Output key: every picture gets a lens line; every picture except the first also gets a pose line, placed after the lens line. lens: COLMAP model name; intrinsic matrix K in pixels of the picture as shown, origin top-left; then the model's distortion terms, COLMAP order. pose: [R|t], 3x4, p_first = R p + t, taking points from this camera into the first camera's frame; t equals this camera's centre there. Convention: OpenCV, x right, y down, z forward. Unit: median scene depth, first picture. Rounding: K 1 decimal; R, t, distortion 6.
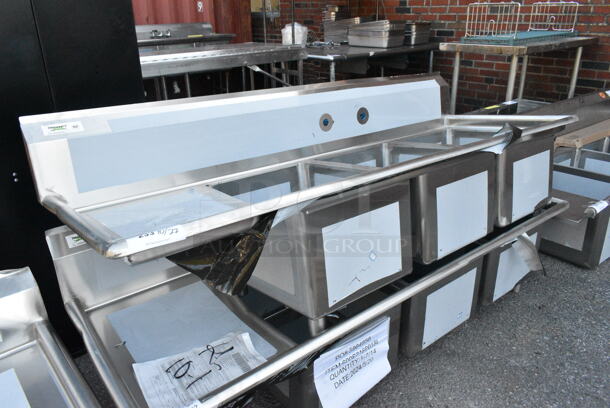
lens RADIAL K [[466.1, 0, 305.0], [0, 466.1, 204.0], [0, 0, 1]] dist [0.005833, 0.003190]
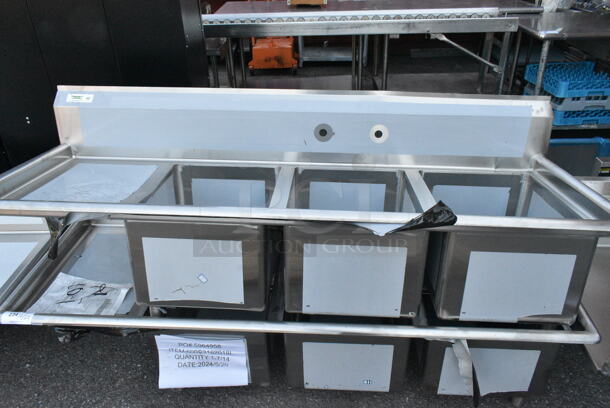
lens RADIAL K [[466.1, 0, 305.0], [0, 466.1, 204.0], [0, 0, 1]] dist [0.005833, 0.003190]
pose [[0.733977, 0.348632, -0.582867, 0.787520], [-0.253046, 0.936783, 0.241672, -0.326647], [0.630275, -0.029889, 0.775797, 0.291584]]
